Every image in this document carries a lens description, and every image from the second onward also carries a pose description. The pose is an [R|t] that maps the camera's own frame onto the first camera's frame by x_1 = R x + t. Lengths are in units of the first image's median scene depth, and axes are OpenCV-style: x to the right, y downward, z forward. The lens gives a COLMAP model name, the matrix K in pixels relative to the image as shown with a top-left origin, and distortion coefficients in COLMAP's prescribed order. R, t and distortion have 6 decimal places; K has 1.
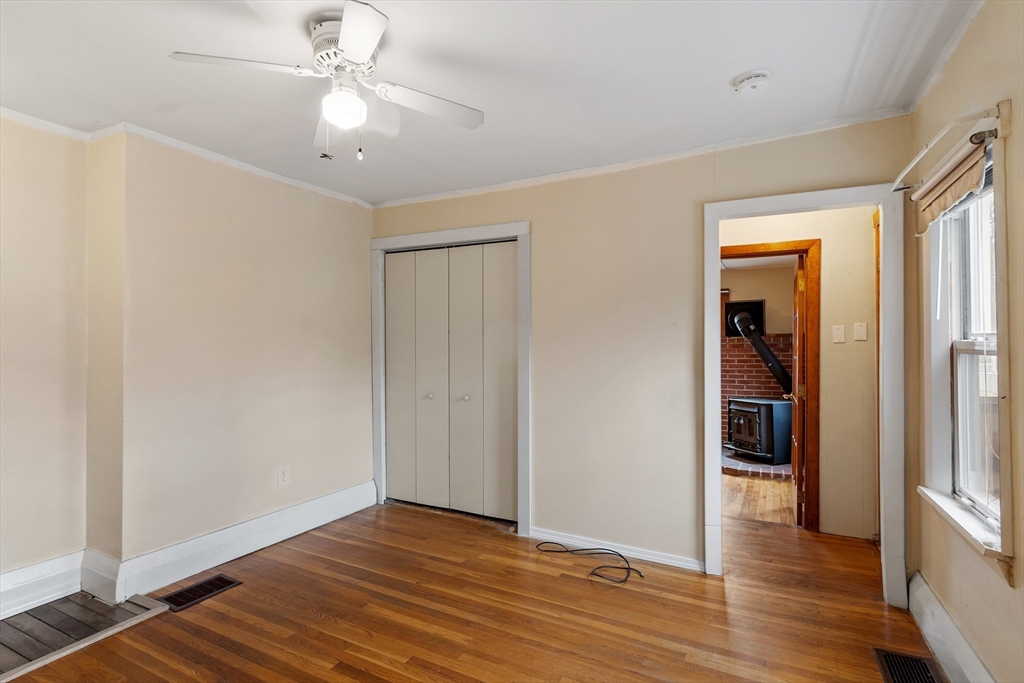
lens RADIAL K [[508.7, 0, 512.0], [0, 508.7, 341.5], [0, 0, 1]] dist [0.001152, 0.000417]
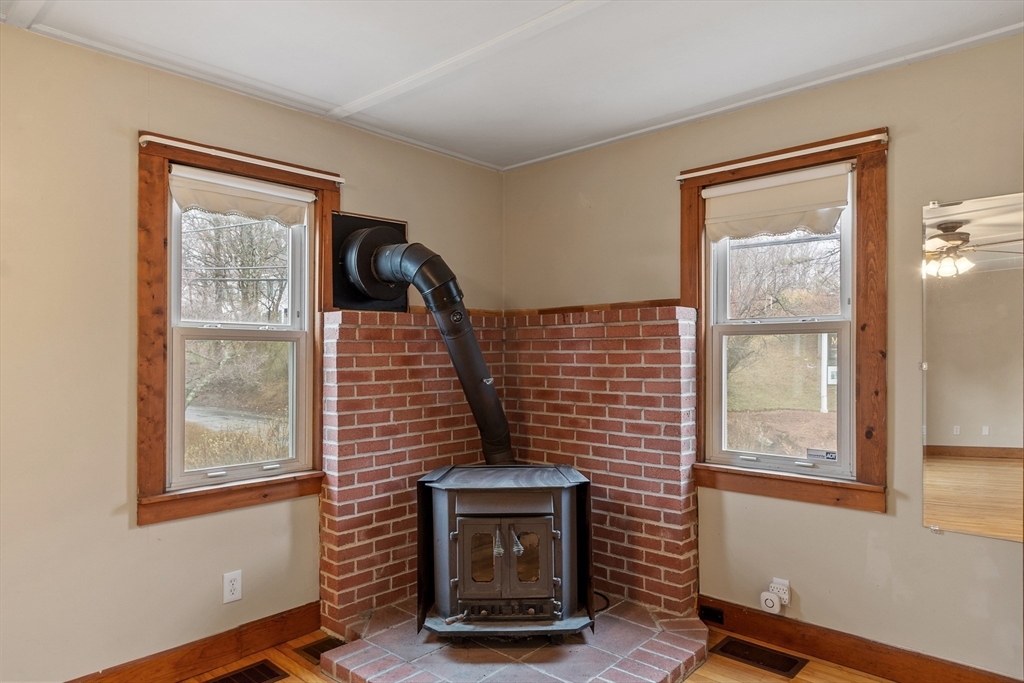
lens RADIAL K [[647.7, 0, 510.9], [0, 647.7, 356.1], [0, 0, 1]] dist [0.001253, 0.000321]
pose [[0.277851, -0.003882, 0.960616, 0.020944], [-0.007383, 0.999954, 0.006177, 0.020999], [-0.960596, -0.008809, 0.277809, 0.782275]]
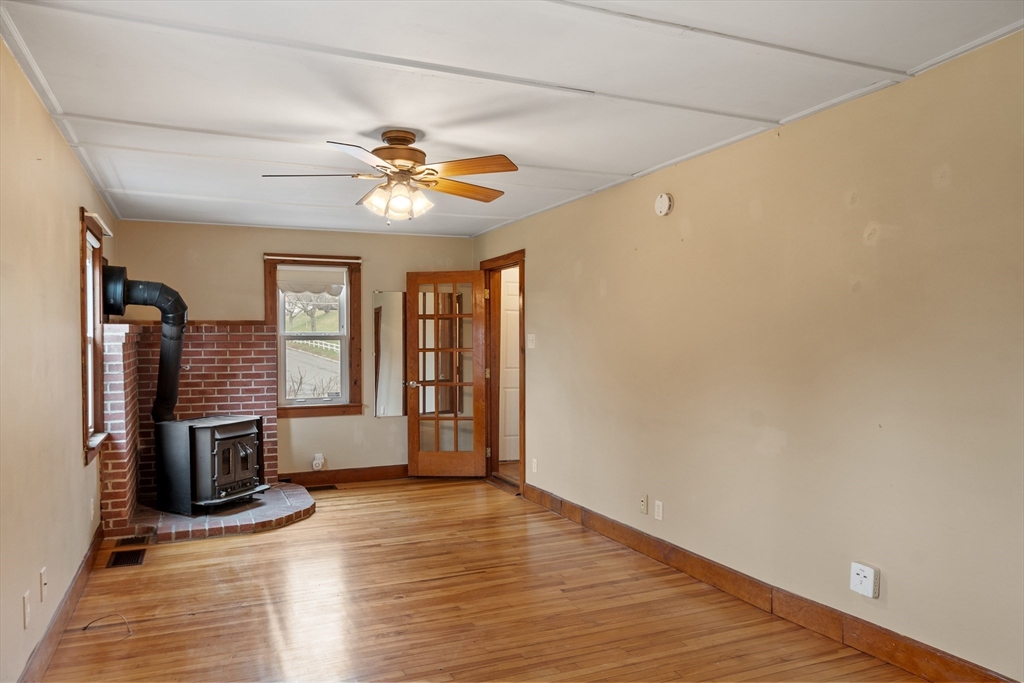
lens RADIAL K [[717.6, 0, 512.0], [0, 717.6, 341.5], [0, 0, 1]] dist [-0.000254, -0.000294]
pose [[-0.780954, 0.004913, 0.624569, -0.359327], [-0.001315, 0.999954, -0.009510, 0.018561], [-0.624587, -0.008249, -0.780912, 1.336215]]
